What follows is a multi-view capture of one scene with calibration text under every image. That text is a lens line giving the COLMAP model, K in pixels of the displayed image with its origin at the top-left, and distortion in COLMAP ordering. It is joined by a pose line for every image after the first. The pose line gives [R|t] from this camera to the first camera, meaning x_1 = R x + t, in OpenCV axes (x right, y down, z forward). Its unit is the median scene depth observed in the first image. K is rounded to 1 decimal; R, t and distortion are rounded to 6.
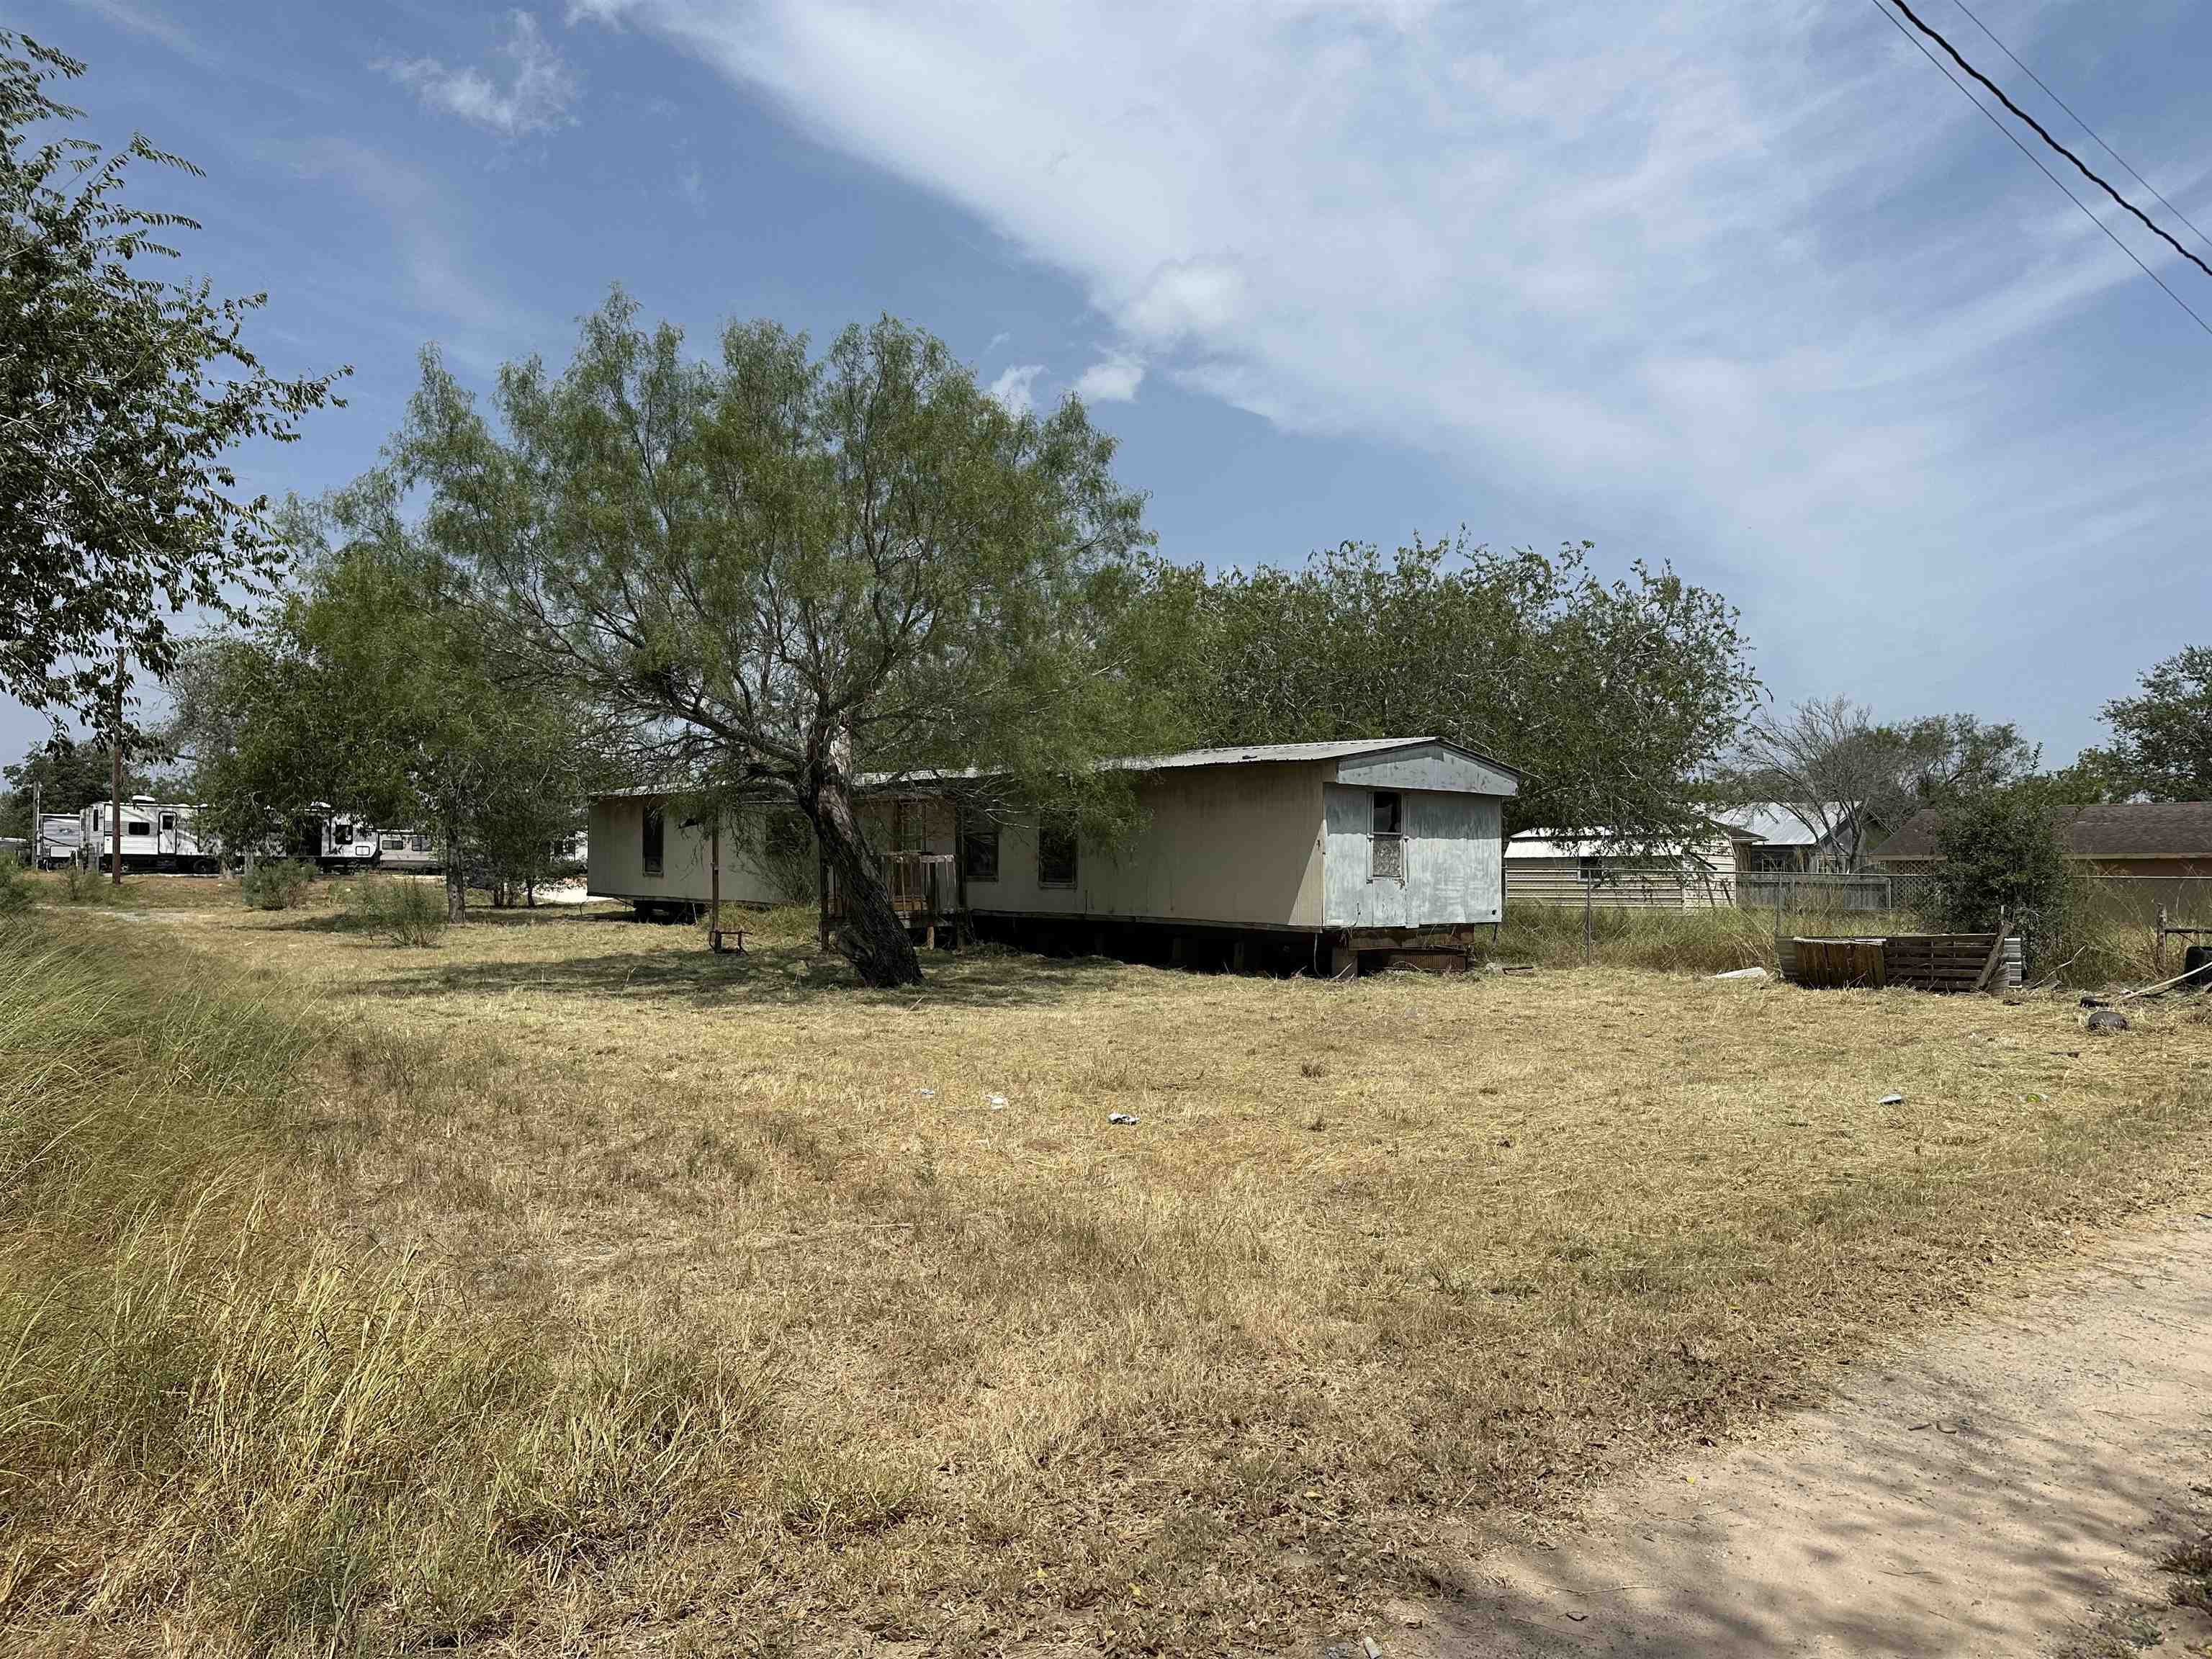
lens RADIAL K [[1541.1, 0, 1106.0], [0, 1541.1, 829.5], [0, 0, 1]] dist [0.123190, -0.000038]
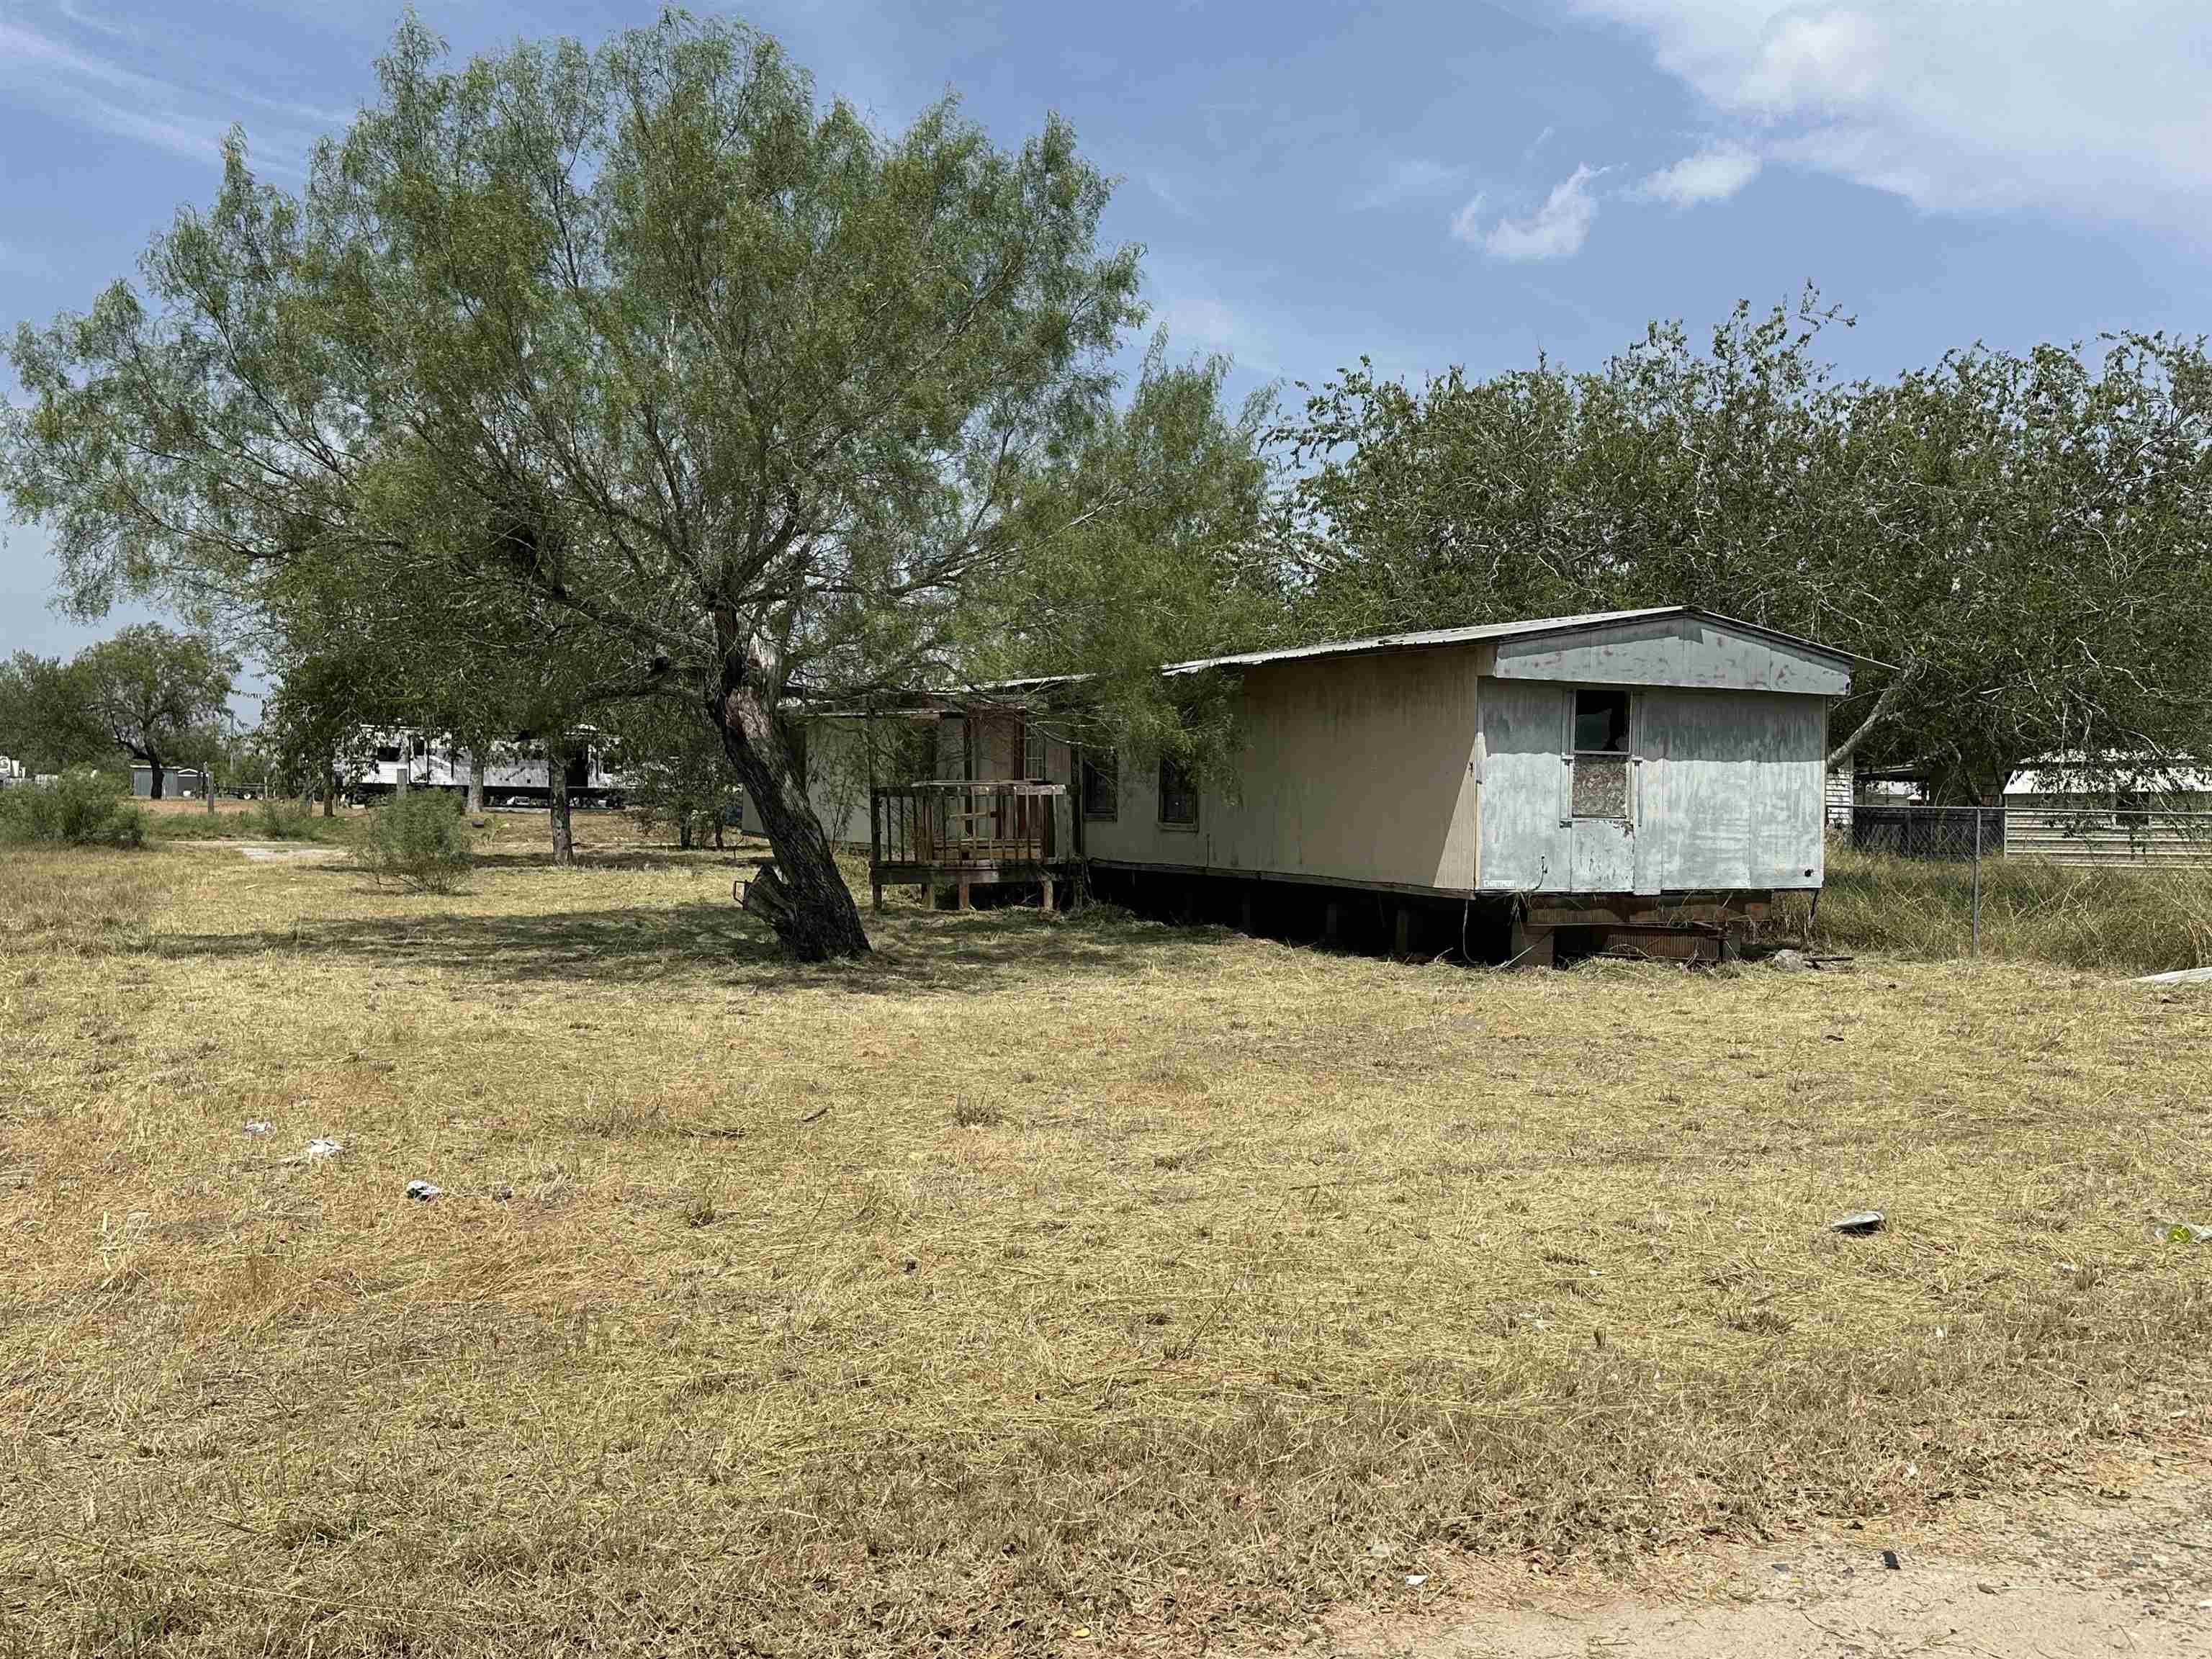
lens RADIAL K [[1905.0, 0, 1106.0], [0, 1905.0, 829.5], [0, 0, 1]] dist [0.094354, -0.008312]
pose [[0.960775, 0.008940, -0.277184, 0.204121], [0.000811, 0.999385, 0.035044, 0.006374], [0.277327, -0.033895, 0.960177, 0.143906]]
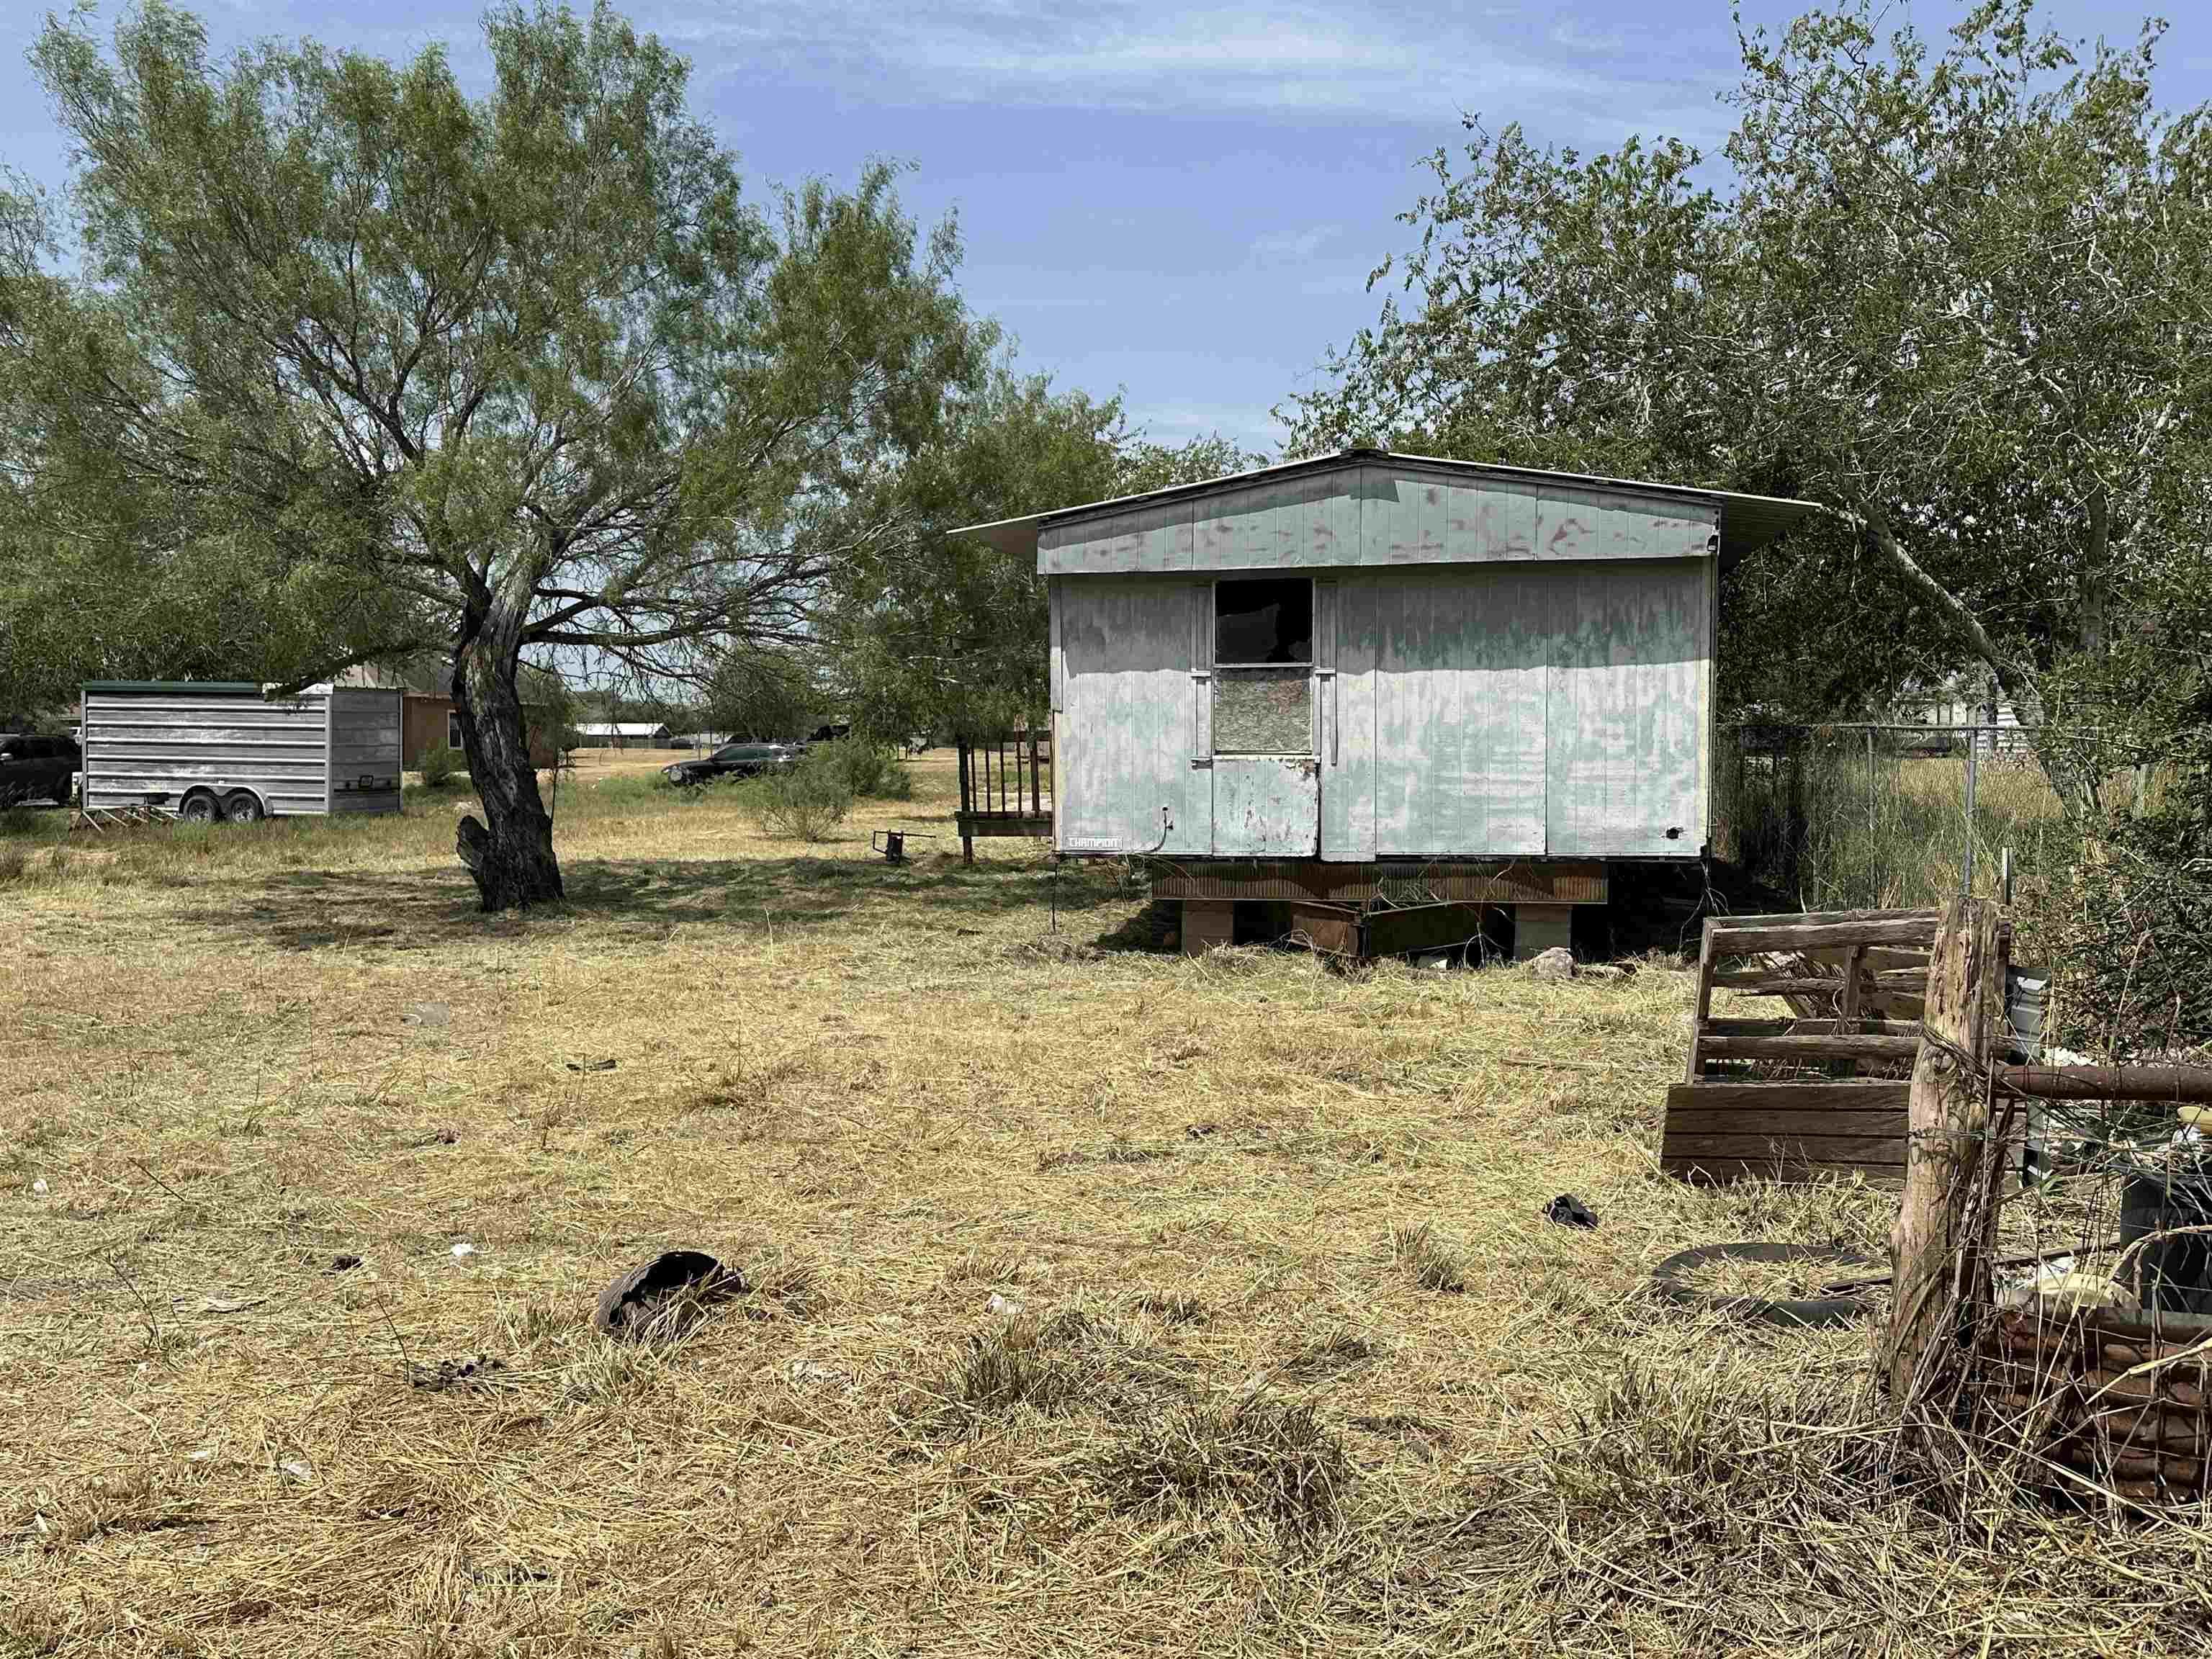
lens RADIAL K [[1905.0, 0, 1106.0], [0, 1905.0, 829.5], [0, 0, 1]] dist [0.094354, -0.008312]
pose [[0.551140, 0.024499, -0.834053, 0.651179], [0.029935, 0.998345, 0.049106, 0.022937], [0.833876, -0.052032, 0.549494, 0.619497]]
